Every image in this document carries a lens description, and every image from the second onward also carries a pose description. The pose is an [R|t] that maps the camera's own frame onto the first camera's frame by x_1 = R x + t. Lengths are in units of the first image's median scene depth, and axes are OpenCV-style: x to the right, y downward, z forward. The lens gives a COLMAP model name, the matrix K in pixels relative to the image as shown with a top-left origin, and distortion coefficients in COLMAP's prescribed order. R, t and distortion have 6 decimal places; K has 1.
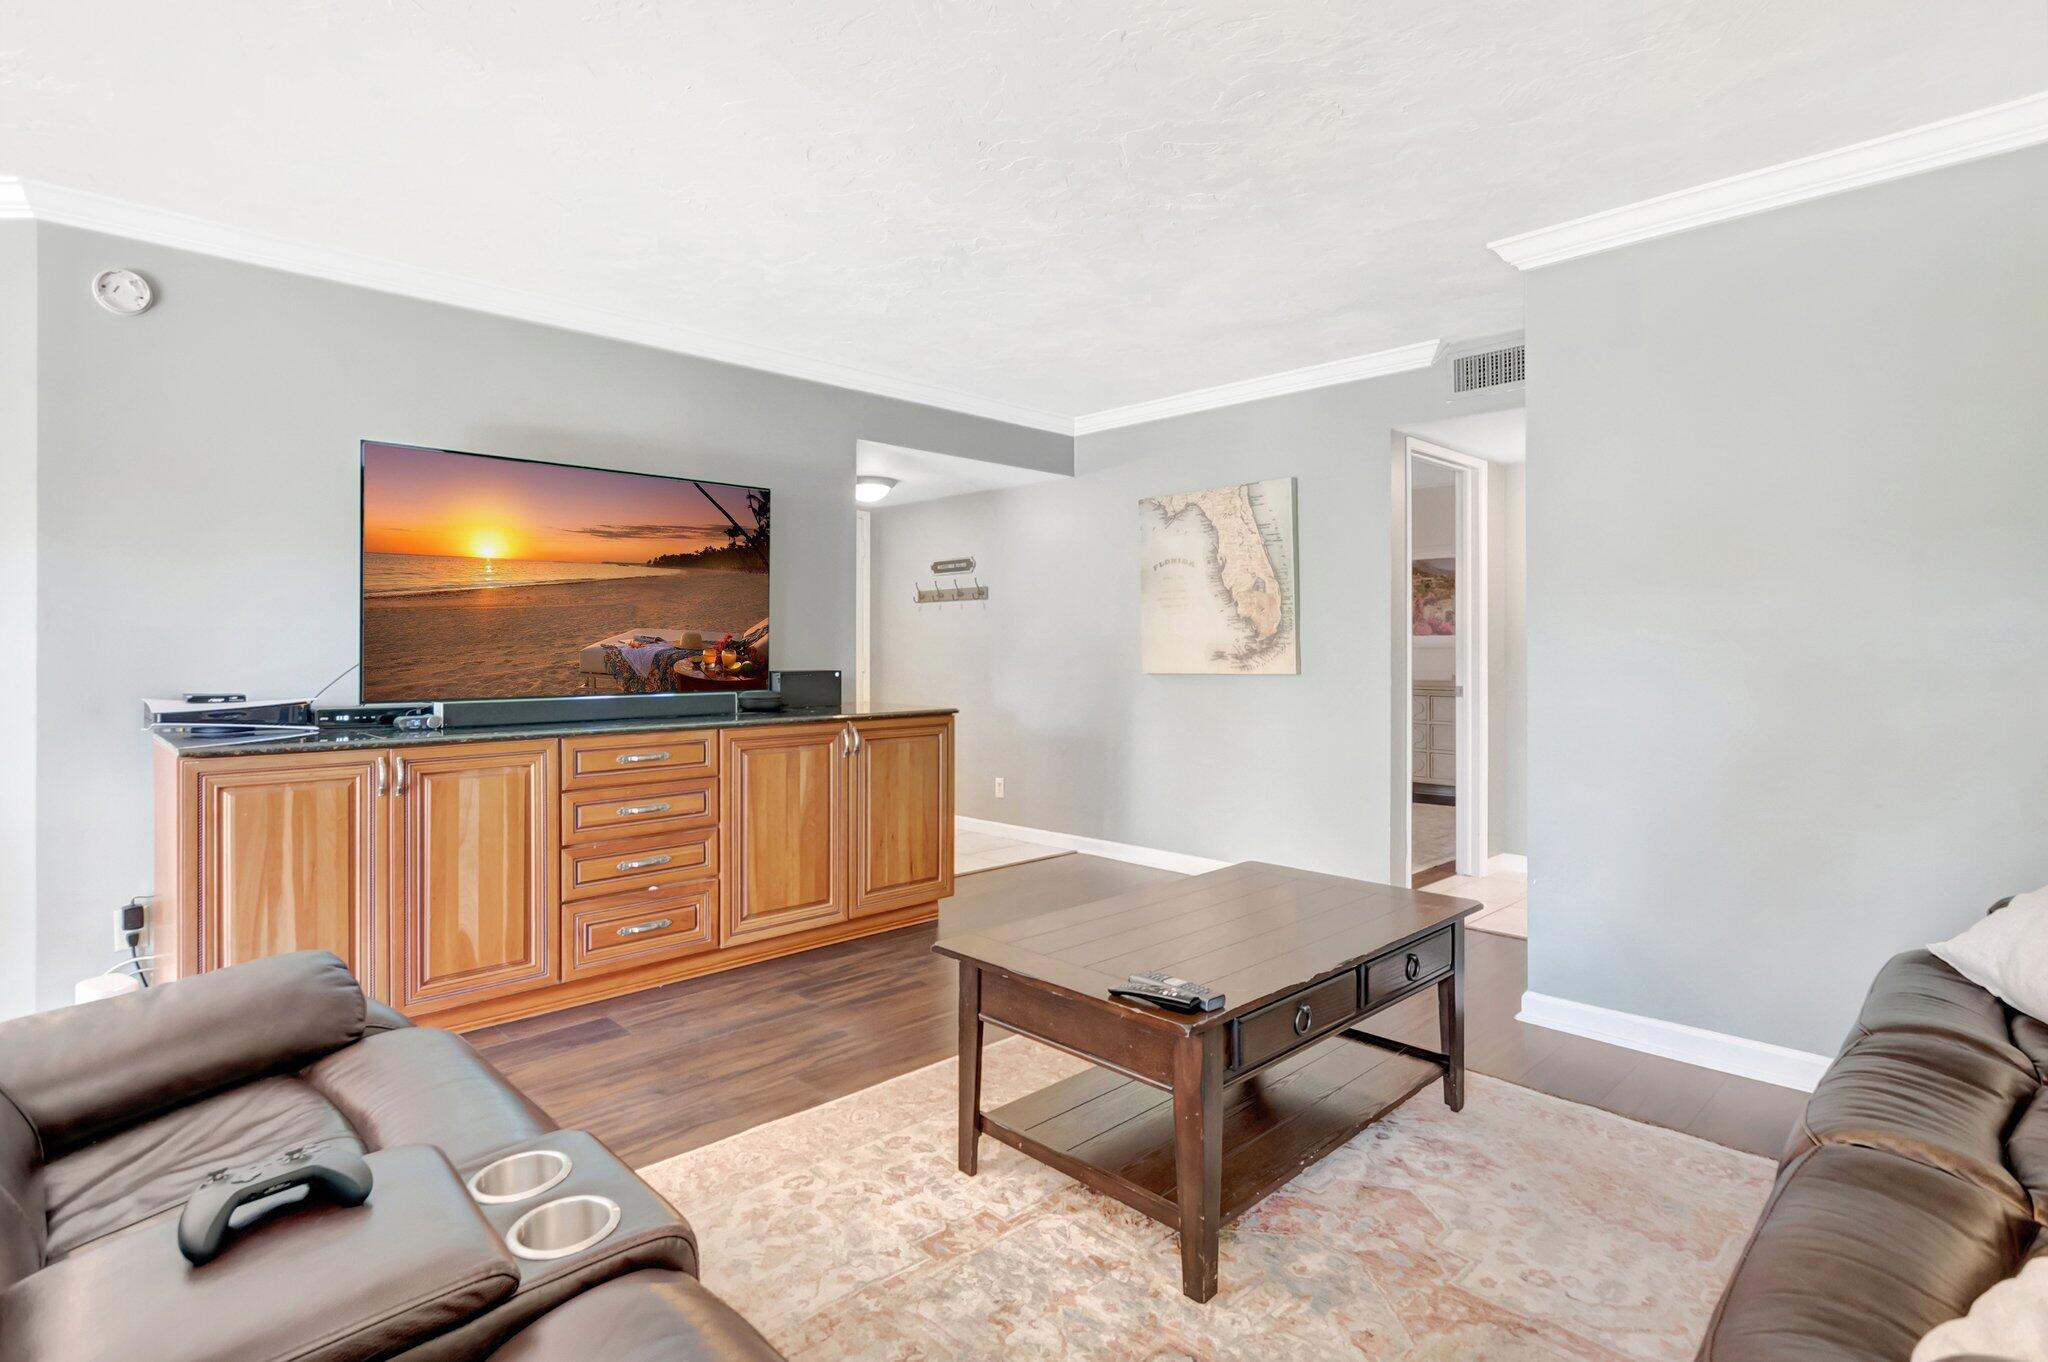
lens RADIAL K [[1053.0, 0, 1026.9], [0, 1053.0, 637.1], [0, 0, 1]] dist [-0.014902, -0.000258]
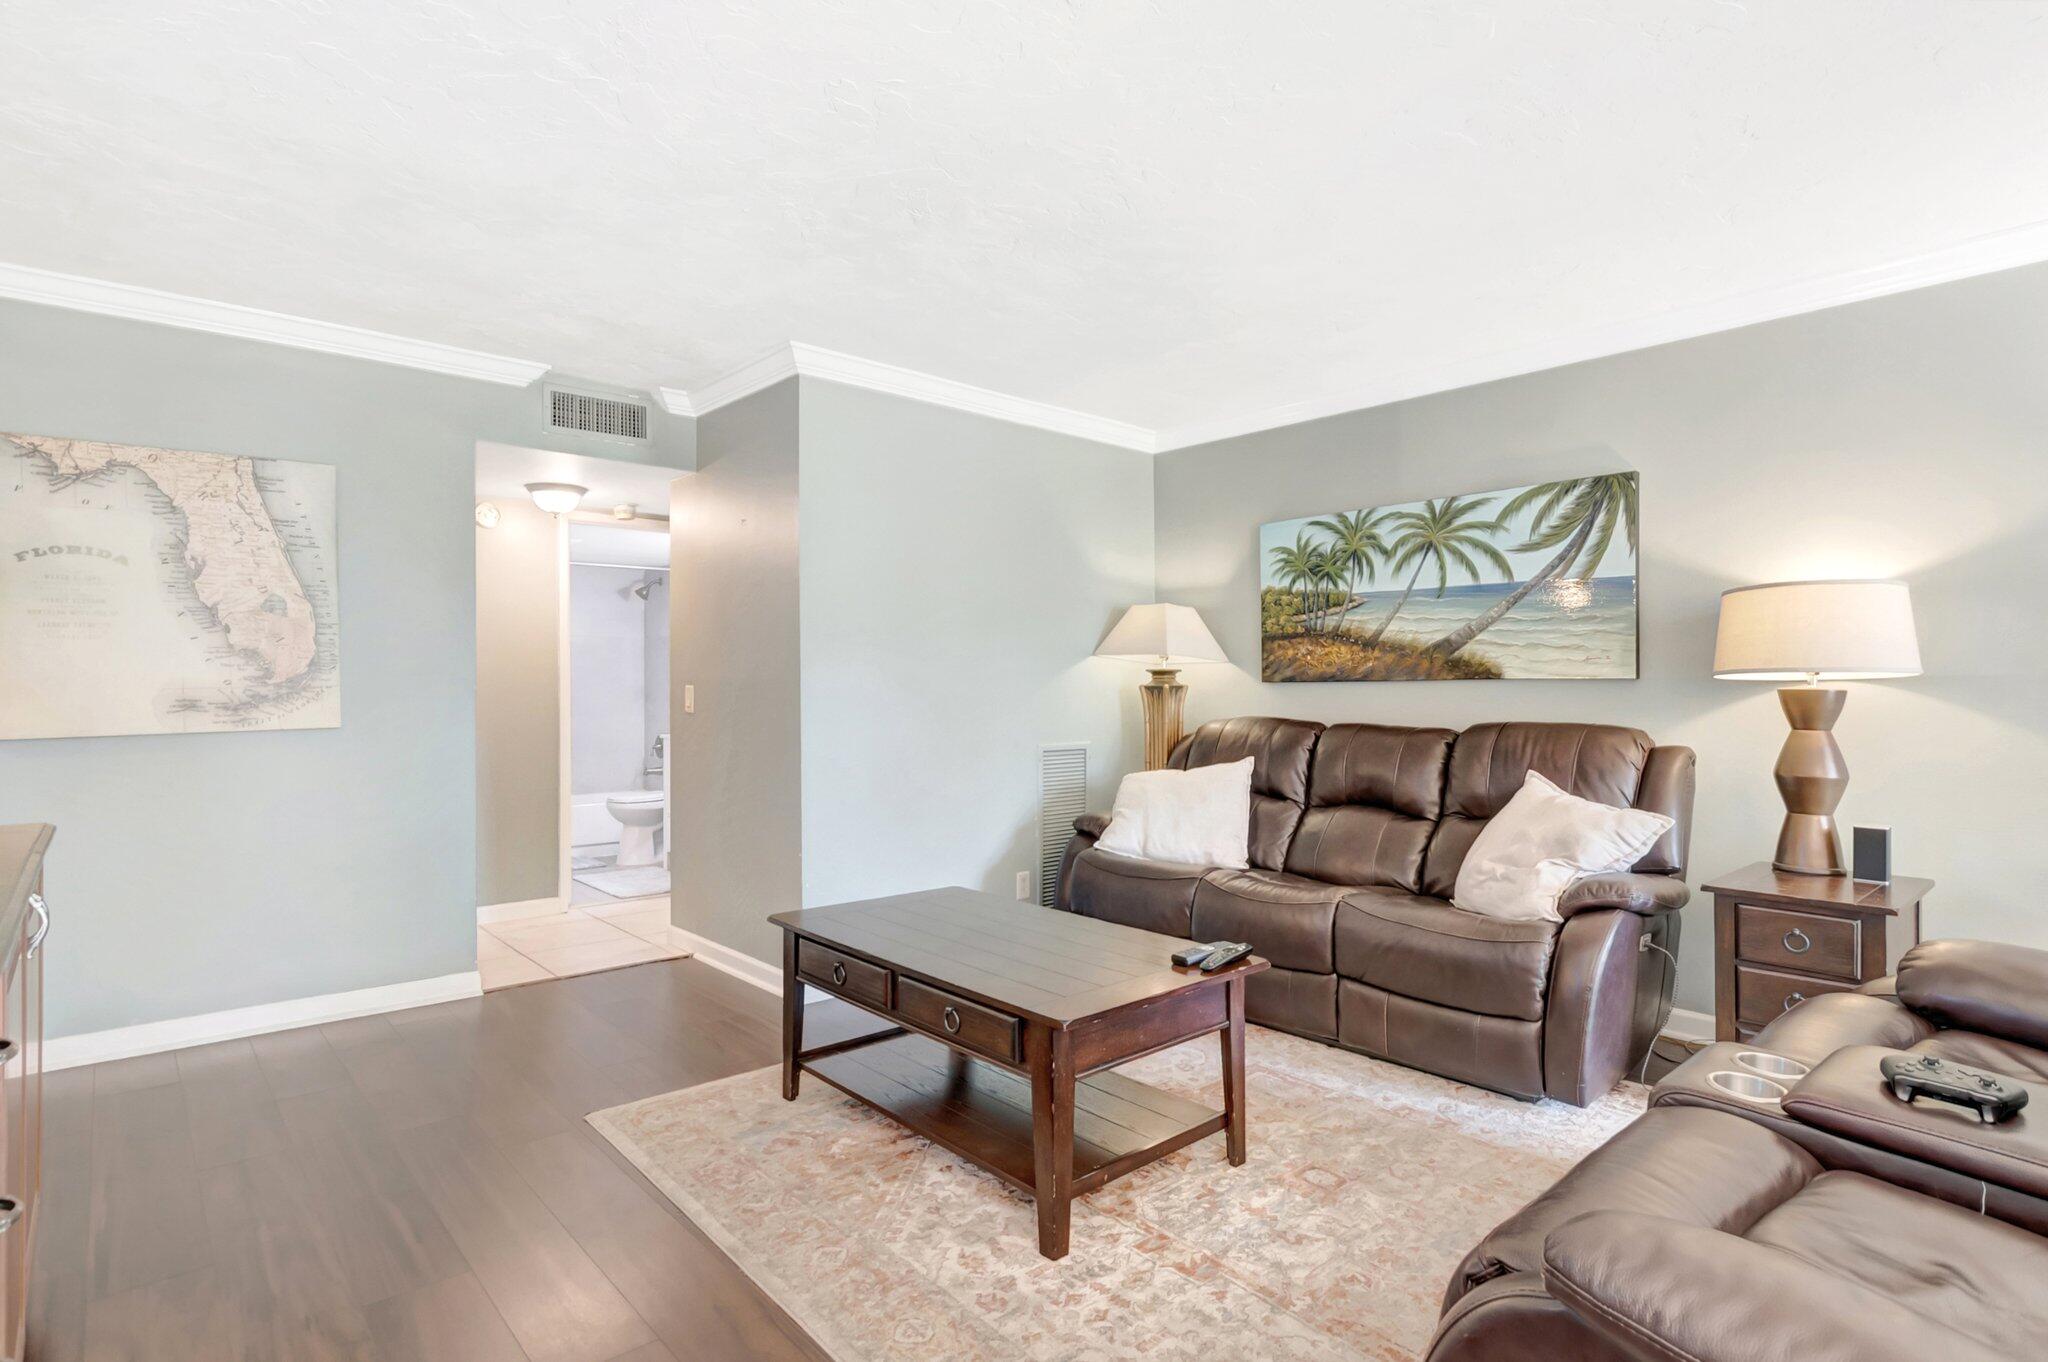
lens RADIAL K [[1042.0, 0, 1024.0], [0, 1042.0, 681.0], [0, 0, 1]] dist [-0.031506, 0.000034]
pose [[0.021374, 0.005878, 0.999754, -0.563956], [-0.004250, 0.999974, -0.005788, 0.004722], [-0.999763, -0.004125, 0.021398, 0.589847]]
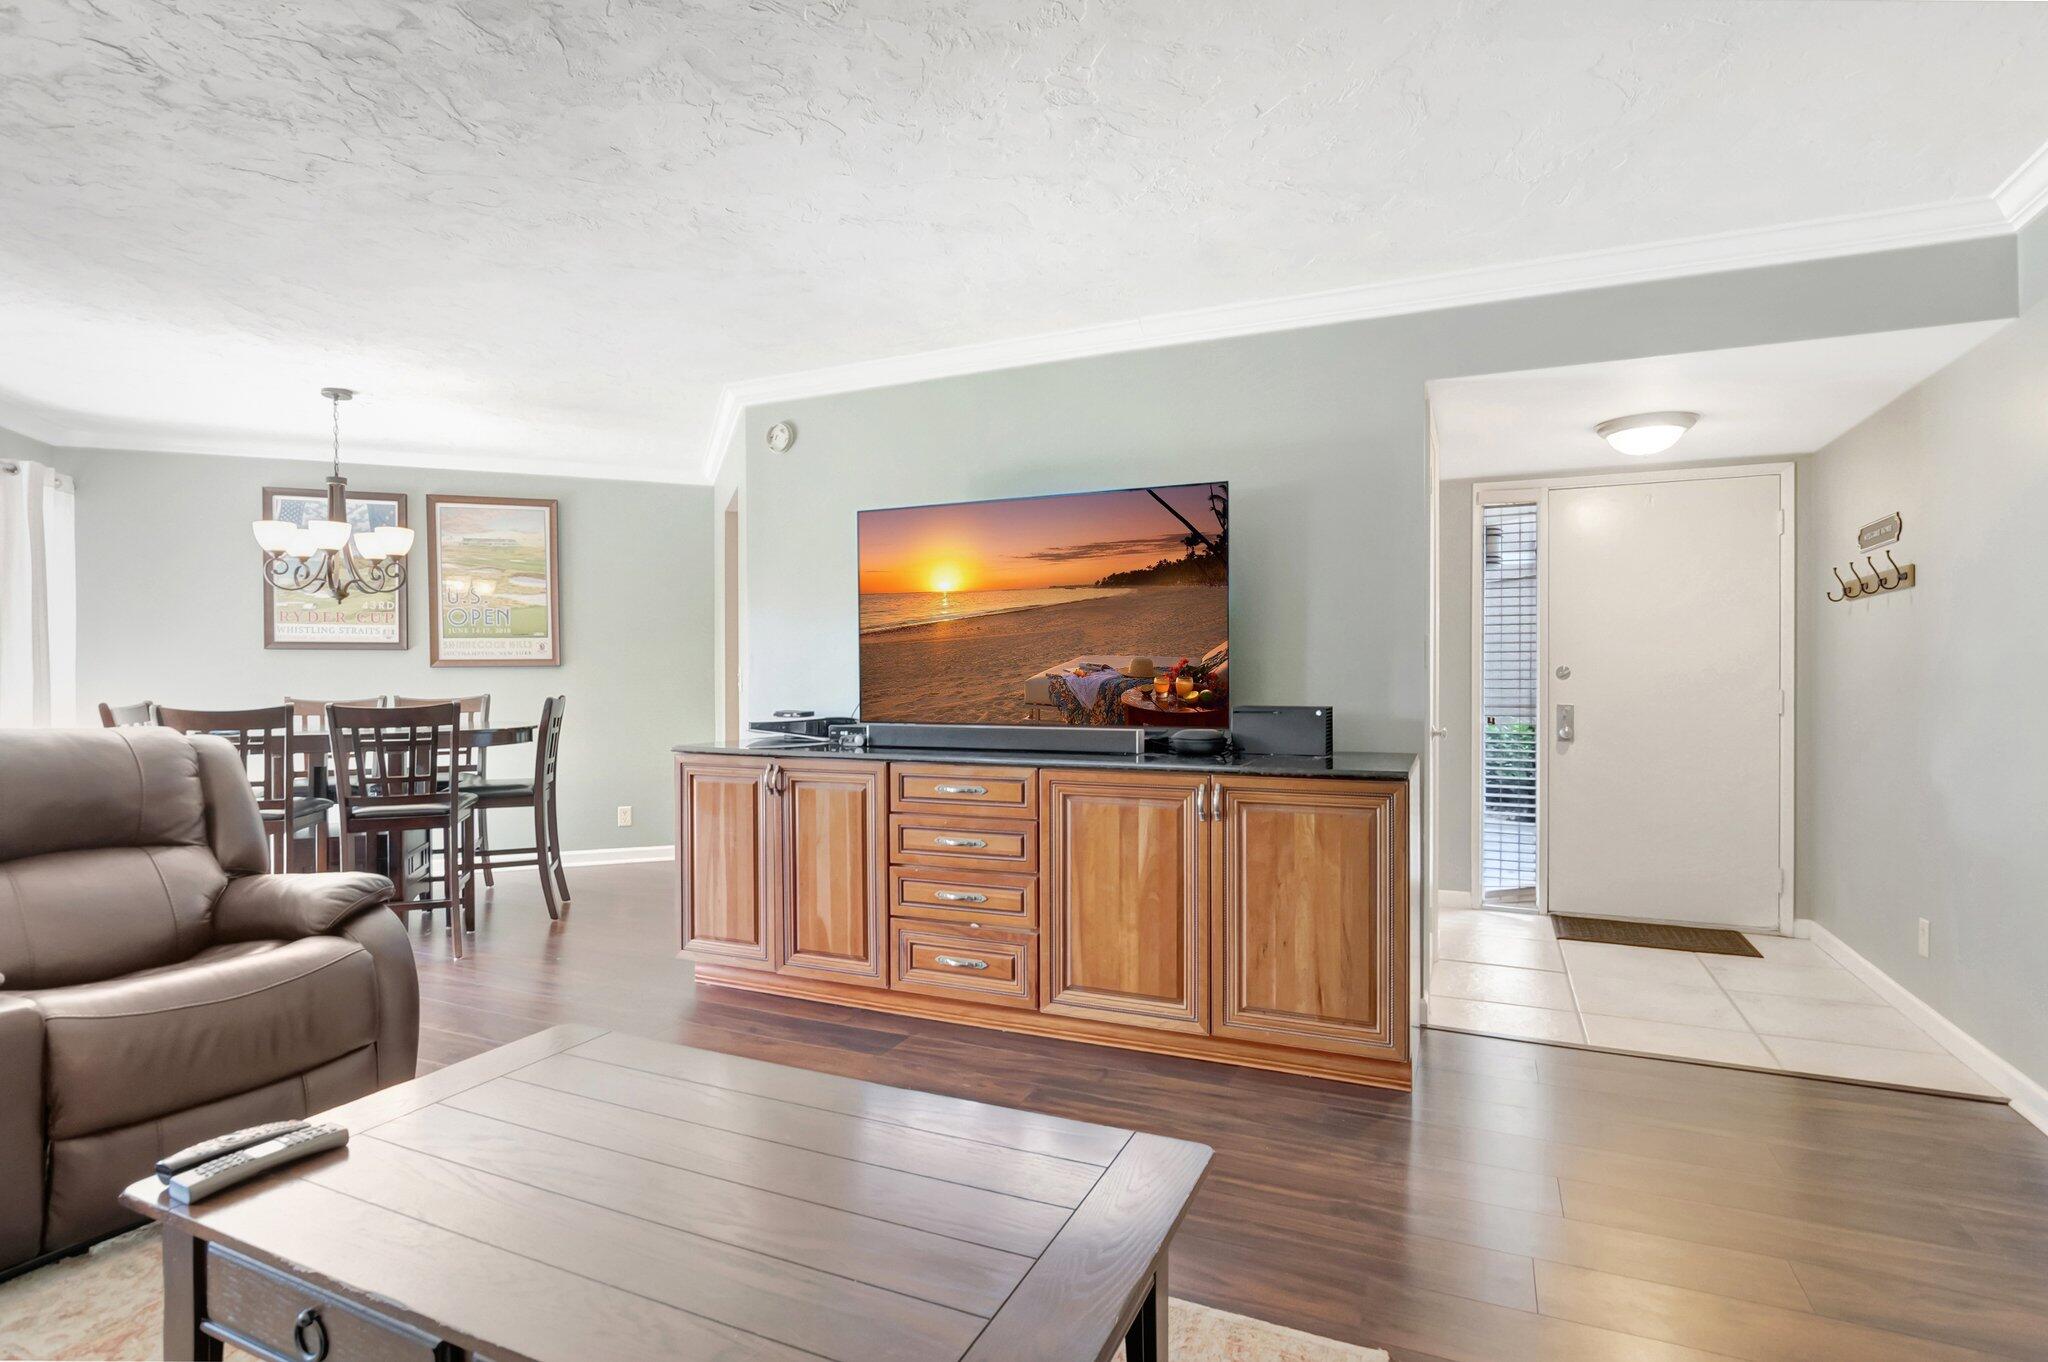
lens RADIAL K [[1042.0, 0, 1024.0], [0, 1042.0, 681.0], [0, 0, 1]] dist [-0.031506, 0.000034]
pose [[0.356740, 0.008863, -0.934162, 0.475679], [0.010479, 0.999854, 0.013487, 0.001525], [0.934145, -0.014600, 0.356596, 0.606739]]
